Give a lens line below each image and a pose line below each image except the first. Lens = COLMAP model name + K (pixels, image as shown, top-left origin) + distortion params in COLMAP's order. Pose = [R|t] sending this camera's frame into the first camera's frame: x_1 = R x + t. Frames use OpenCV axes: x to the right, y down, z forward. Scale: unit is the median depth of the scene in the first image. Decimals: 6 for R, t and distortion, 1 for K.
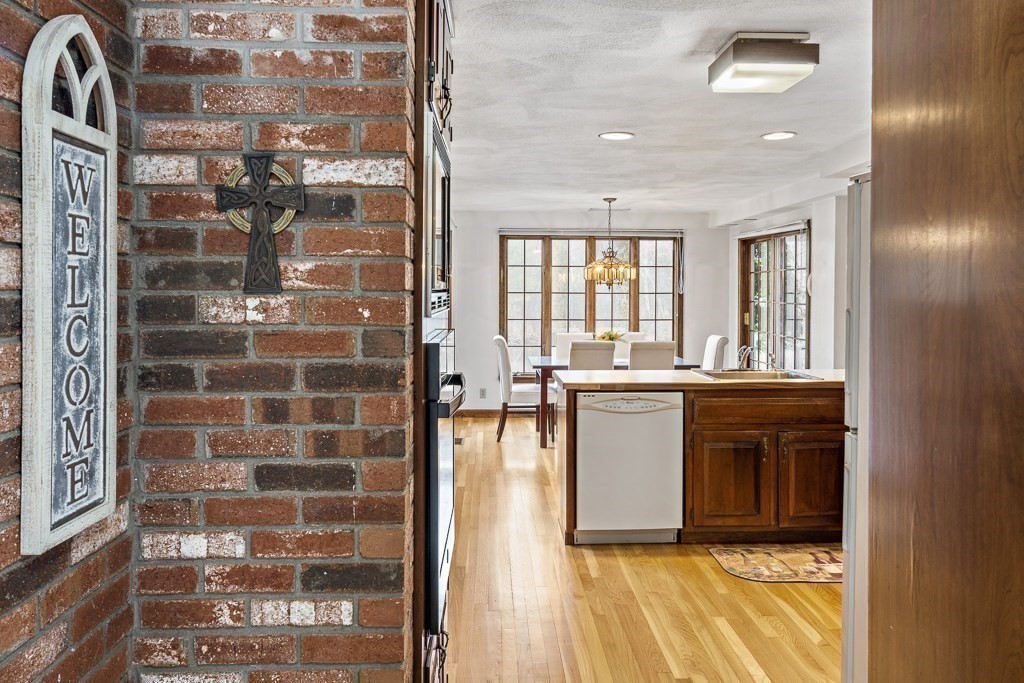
lens RADIAL K [[618.6, 0, 516.5], [0, 618.6, 294.9], [0, 0, 1]] dist [0.001109, 0.000139]
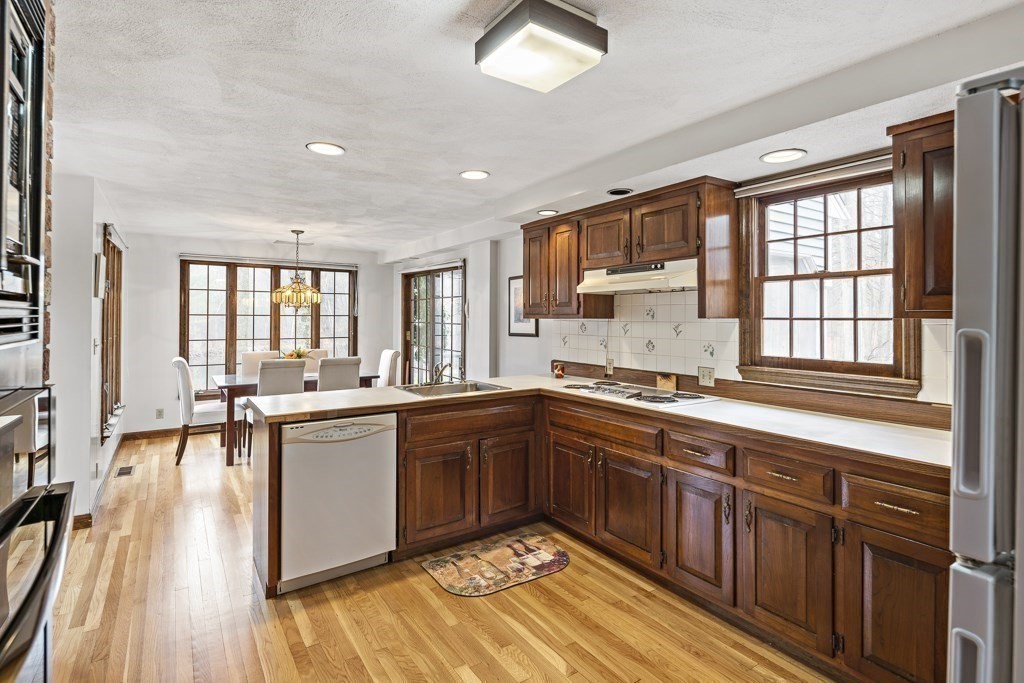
lens RADIAL K [[495.5, 0, 501.5], [0, 495.5, 314.2], [0, 0, 1]] dist [0.005087, -0.003519]
pose [[0.853864, 0.004228, 0.520480, -0.004215], [-0.001126, 0.999980, -0.006276, 0.002609], [-0.520496, 0.004773, 0.853851, 0.210078]]
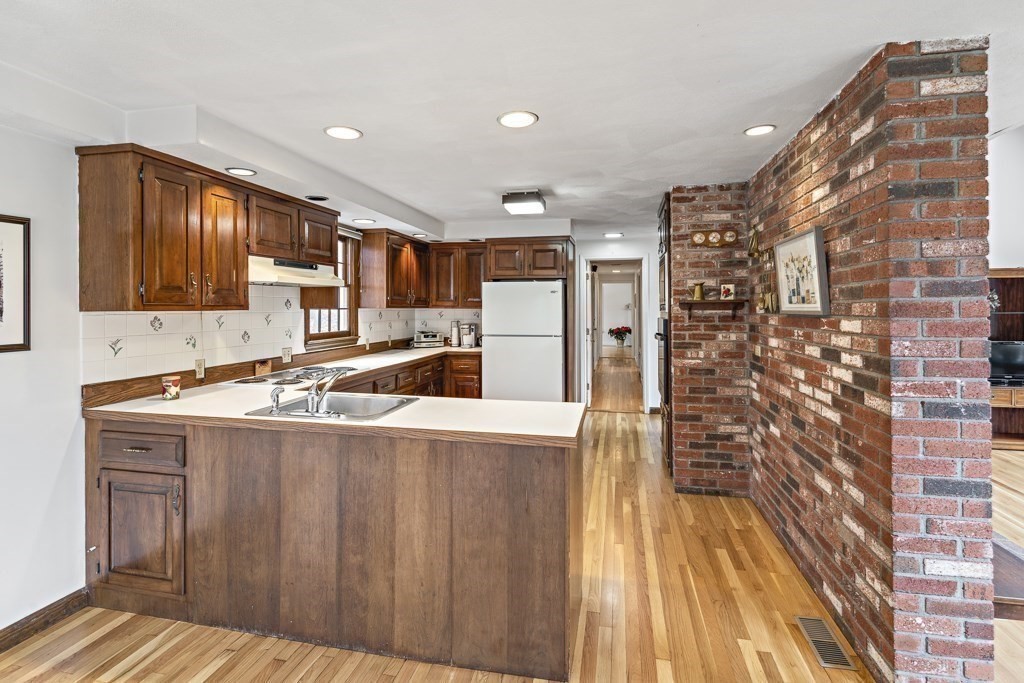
lens RADIAL K [[495.5, 0, 518.2], [0, 495.5, 306.0], [0, 0, 1]] dist [0.005087, -0.003519]
pose [[-0.970919, 0.011181, 0.239149, -0.004022], [0.010789, 0.999937, -0.002946, 0.003966], [-0.239167, -0.000281, -0.970978, 0.797886]]
